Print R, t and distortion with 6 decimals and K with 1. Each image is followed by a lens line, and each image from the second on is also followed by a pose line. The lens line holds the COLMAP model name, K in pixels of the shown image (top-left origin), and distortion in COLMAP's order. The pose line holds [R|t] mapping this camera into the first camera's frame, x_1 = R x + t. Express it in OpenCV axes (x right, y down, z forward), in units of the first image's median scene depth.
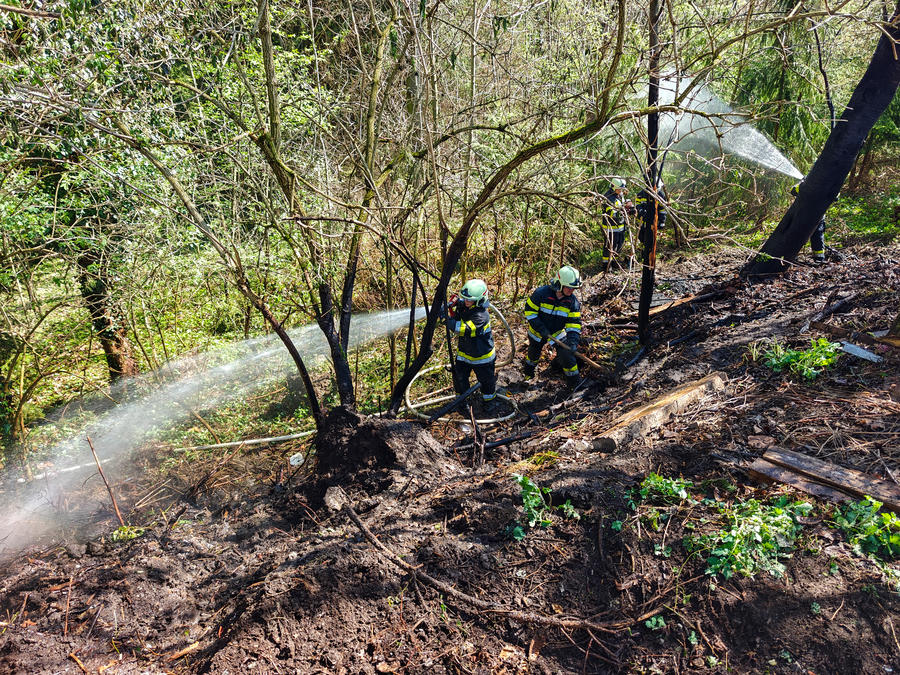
lens RADIAL K [[623.5, 0, 452.4], [0, 623.5, 342.6], [0, 0, 1]] dist [0.047762, -0.051404]
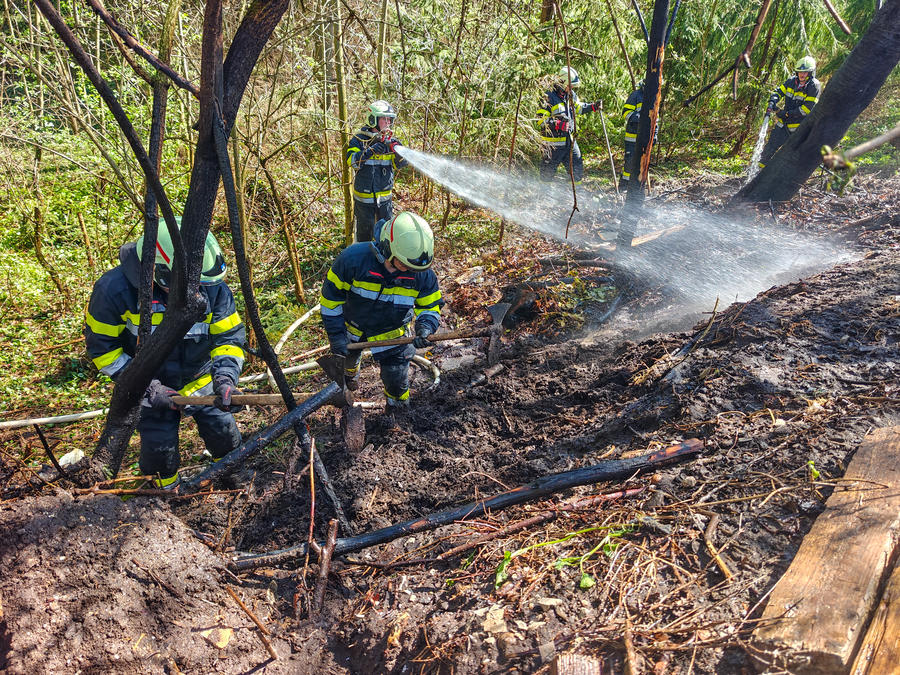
lens RADIAL K [[623.5, 0, 452.4], [0, 623.5, 342.6], [0, 0, 1]] dist [0.047762, -0.051404]
pose [[0.993701, 0.026830, 0.108803, 0.040928], [-0.038429, 0.993628, 0.105953, -0.004775], [-0.105267, -0.109466, 0.988401, 0.313093]]
